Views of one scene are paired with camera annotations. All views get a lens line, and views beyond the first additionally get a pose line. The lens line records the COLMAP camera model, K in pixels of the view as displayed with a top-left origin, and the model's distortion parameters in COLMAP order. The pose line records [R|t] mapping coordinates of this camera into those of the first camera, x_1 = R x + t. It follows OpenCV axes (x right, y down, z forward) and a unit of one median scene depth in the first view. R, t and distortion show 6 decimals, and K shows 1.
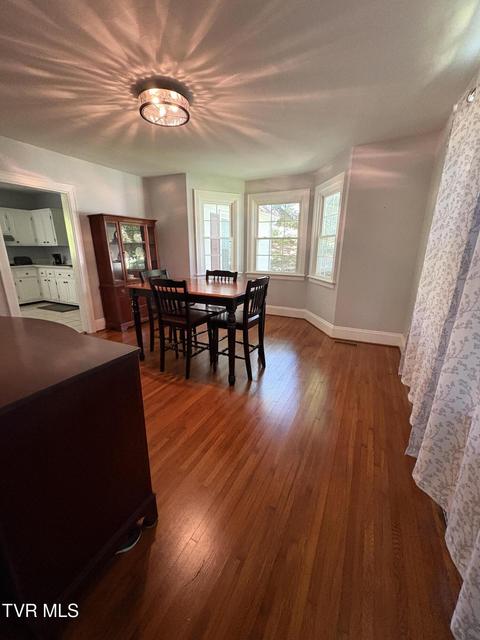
lens RADIAL K [[253.7, 0, 241.1], [0, 253.7, 319.3], [0, 0, 1]] dist [-0.000236, 0.000189]
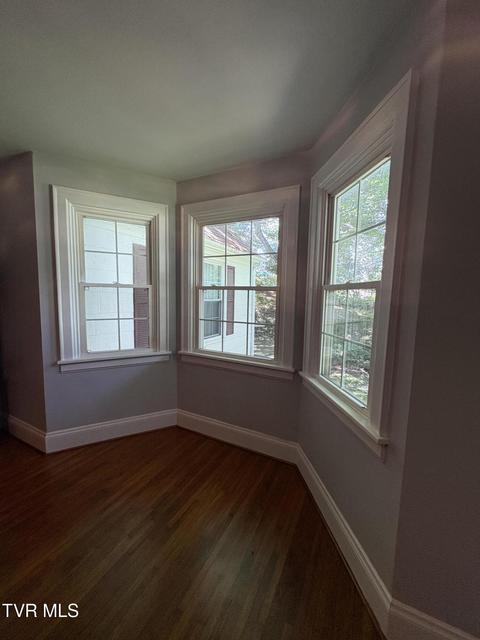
lens RADIAL K [[253.7, 0, 239.7], [0, 253.7, 320.0], [0, 0, 1]] dist [-0.000236, 0.000189]
pose [[0.999859, 0.014460, -0.008484, 0.160104], [-0.015701, 0.985046, -0.171577, -0.182806], [0.005876, 0.171686, 0.985134, 0.552547]]
